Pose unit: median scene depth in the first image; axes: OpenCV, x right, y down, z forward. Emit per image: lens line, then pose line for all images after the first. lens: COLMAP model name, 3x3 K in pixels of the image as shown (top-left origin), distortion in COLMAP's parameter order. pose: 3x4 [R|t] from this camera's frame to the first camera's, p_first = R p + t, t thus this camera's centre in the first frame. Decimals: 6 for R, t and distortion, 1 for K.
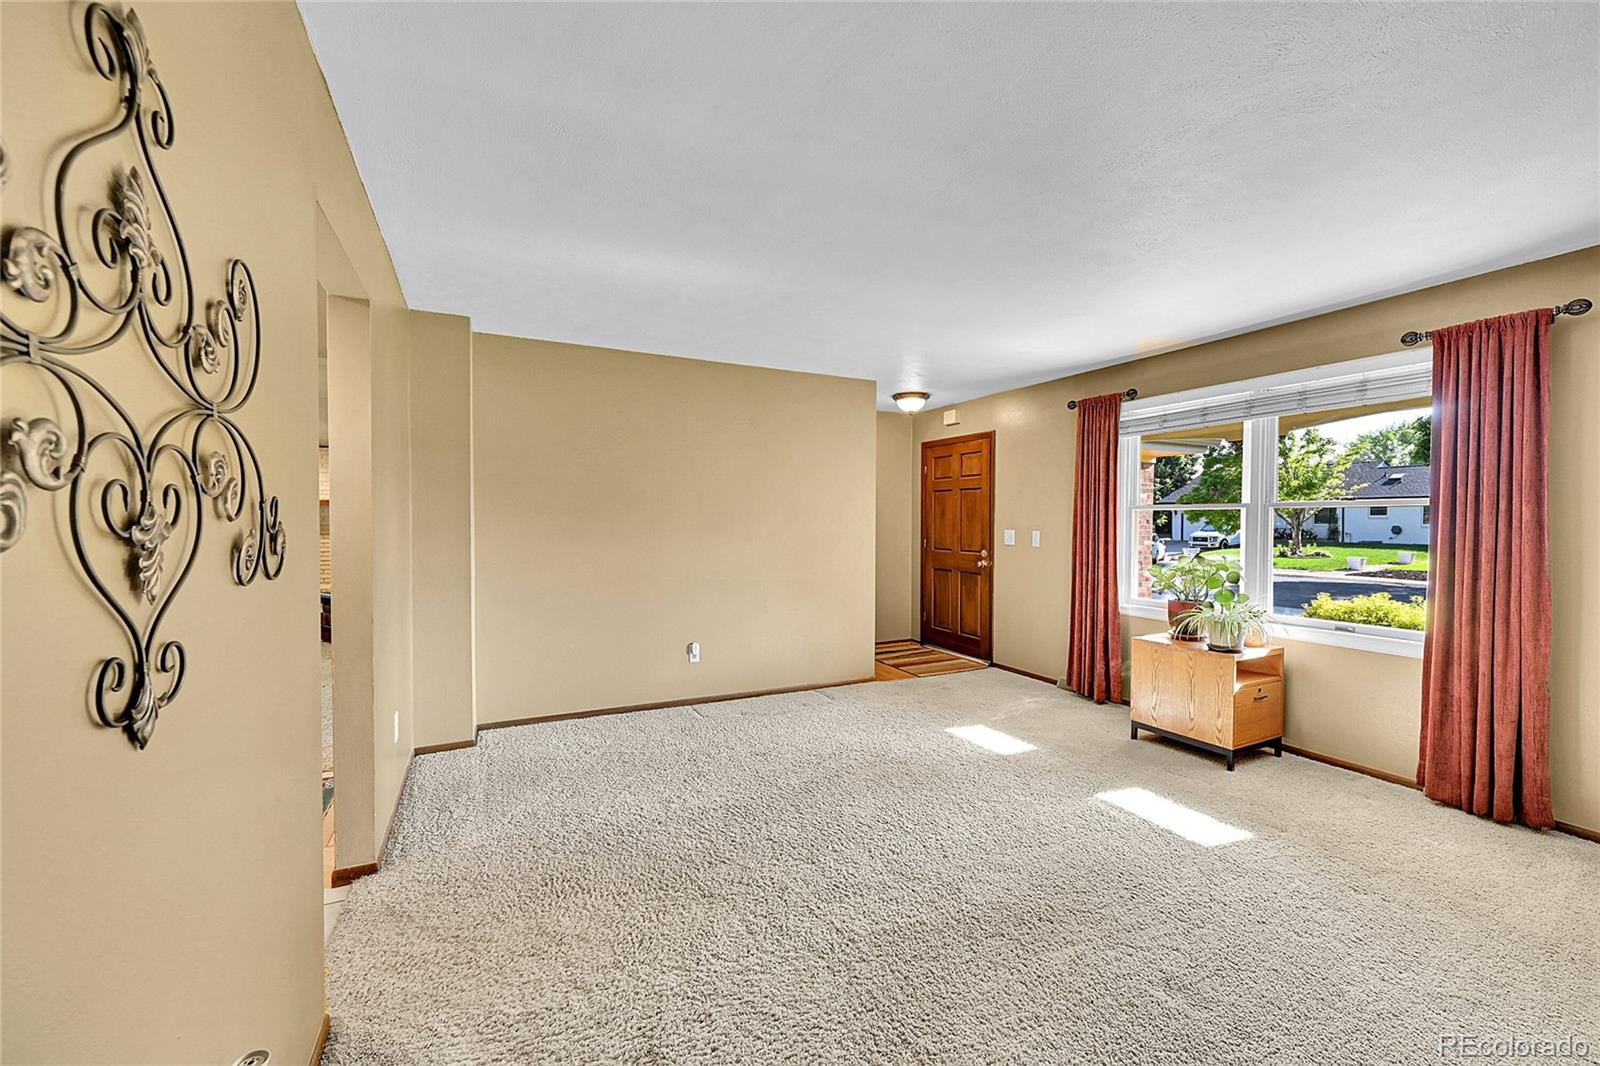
lens RADIAL K [[630.5, 0, 800.0], [0, 630.5, 533.0], [0, 0, 1]] dist [-0.000592, 0.000398]
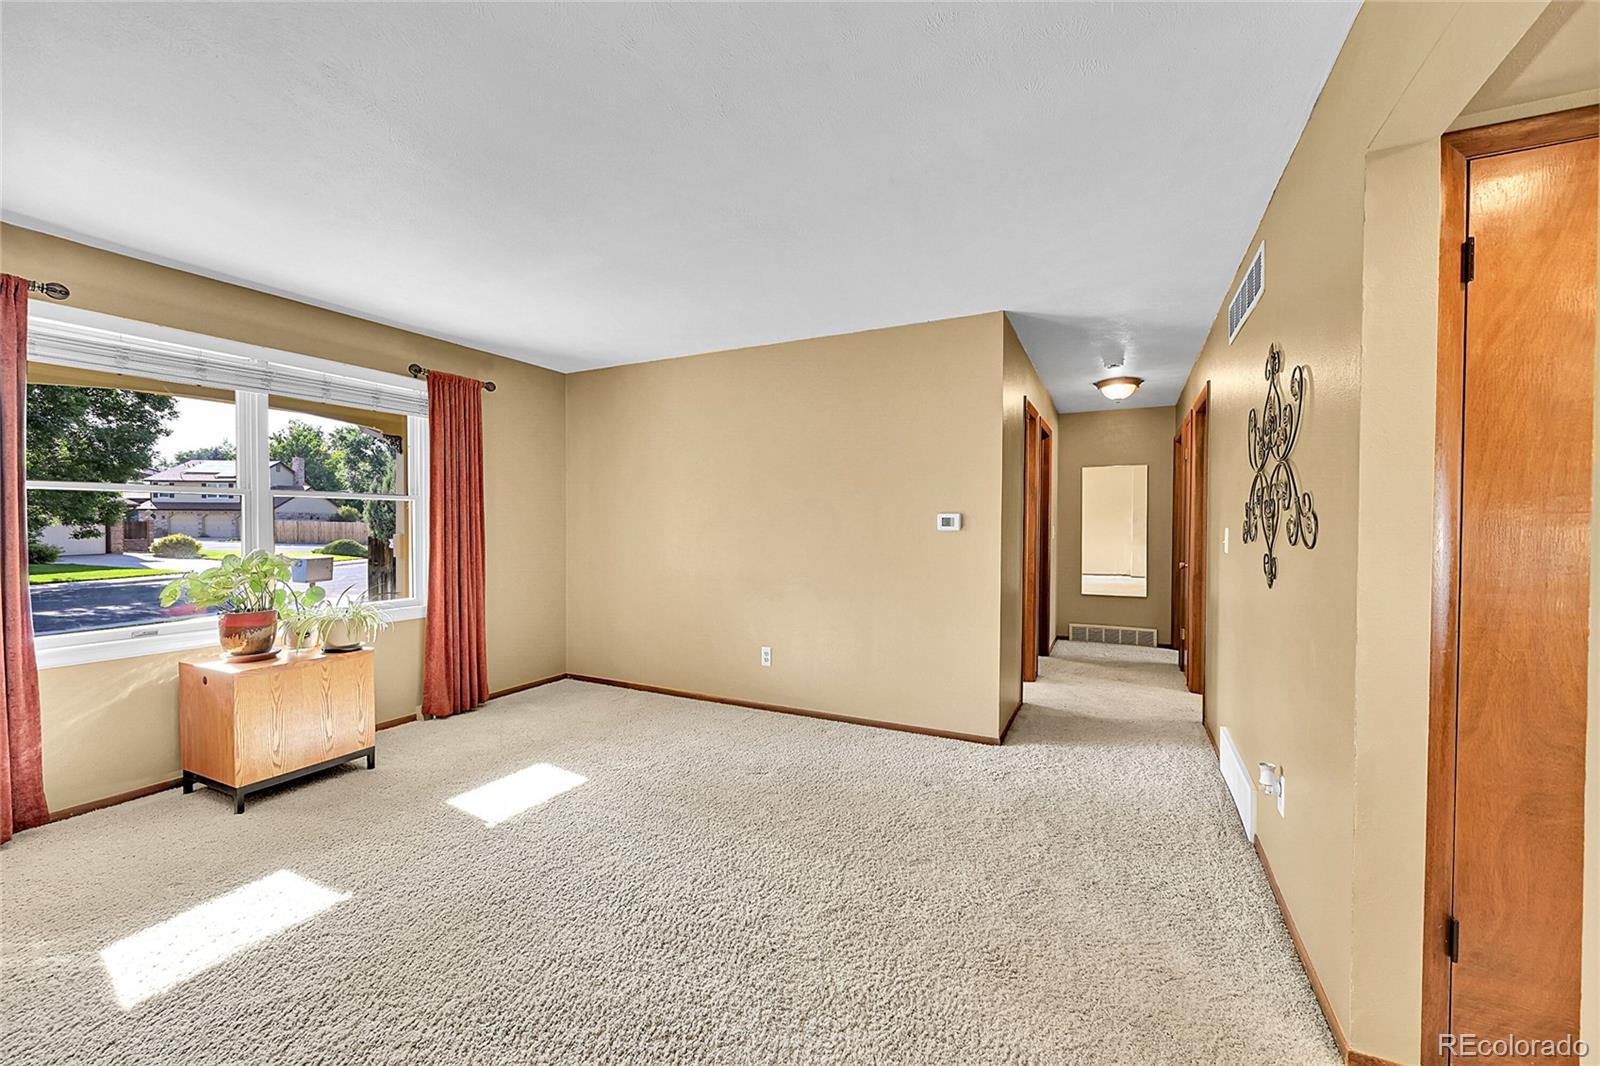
lens RADIAL K [[630.5, 0, 800.0], [0, 630.5, 533.0], [0, 0, 1]] dist [-0.000592, 0.000398]
pose [[-0.618922, -0.020074, 0.785196, -0.521589], [0.011916, 0.999318, 0.034941, -0.012058], [-0.785362, 0.030983, -0.618261, 1.180634]]
